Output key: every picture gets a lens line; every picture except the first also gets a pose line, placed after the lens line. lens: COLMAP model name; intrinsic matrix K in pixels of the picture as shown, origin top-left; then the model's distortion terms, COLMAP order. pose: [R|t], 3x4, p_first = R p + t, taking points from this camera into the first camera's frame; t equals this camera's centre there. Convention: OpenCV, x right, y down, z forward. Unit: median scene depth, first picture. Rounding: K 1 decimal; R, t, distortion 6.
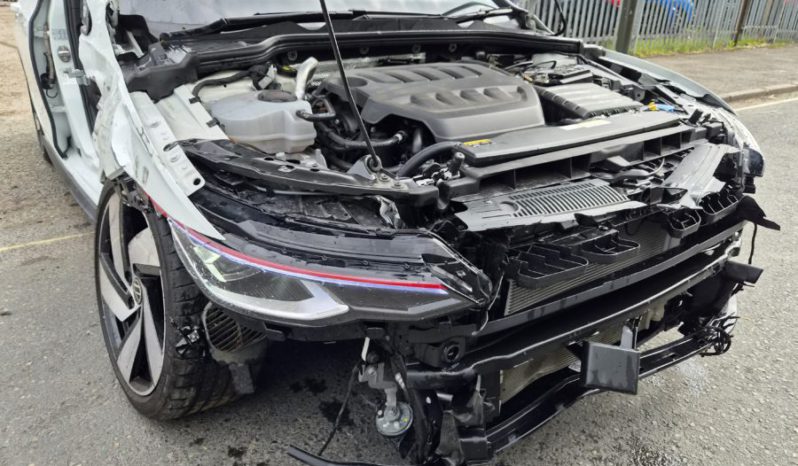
lens RADIAL K [[534.3, 0, 392.2], [0, 534.3, 232.9], [0, 0, 1]] dist [0.070574, -0.062903]
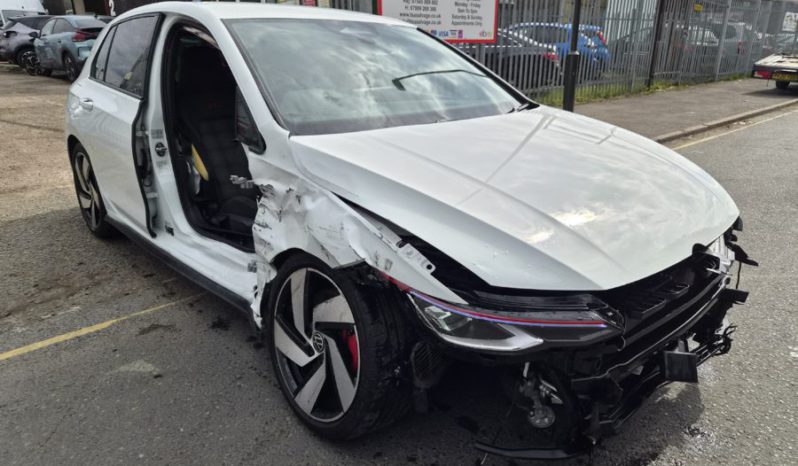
lens RADIAL K [[529.2, 0, 404.4], [0, 529.2, 226.3], [0, 0, 1]] dist [0.070896, -0.059962]
pose [[0.989757, -0.062813, 0.128203, -0.424599], [0.072705, 0.994606, -0.073985, -0.071254], [-0.122865, 0.082548, 0.988984, -0.353912]]
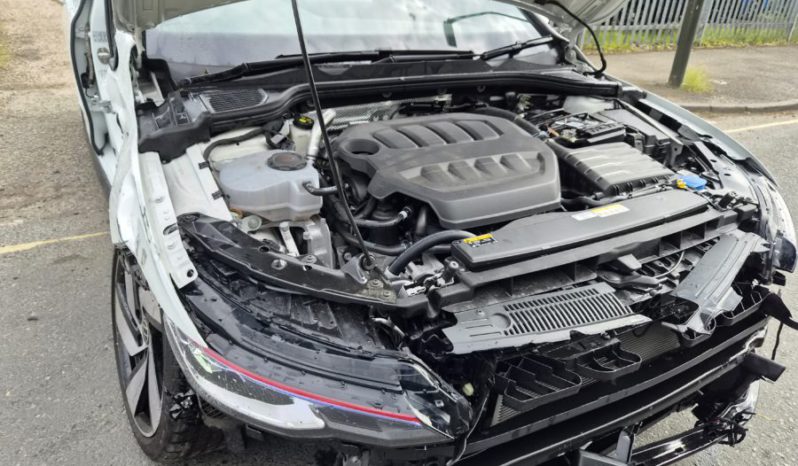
lens RADIAL K [[538.7, 0, 394.8], [0, 538.7, 224.2], [0, 0, 1]] dist [0.074140, -0.063577]
pose [[0.995009, 0.071716, -0.069376, 0.056625], [-0.068705, 0.996628, 0.044852, -0.176297], [0.072359, -0.039861, 0.996582, 0.011369]]
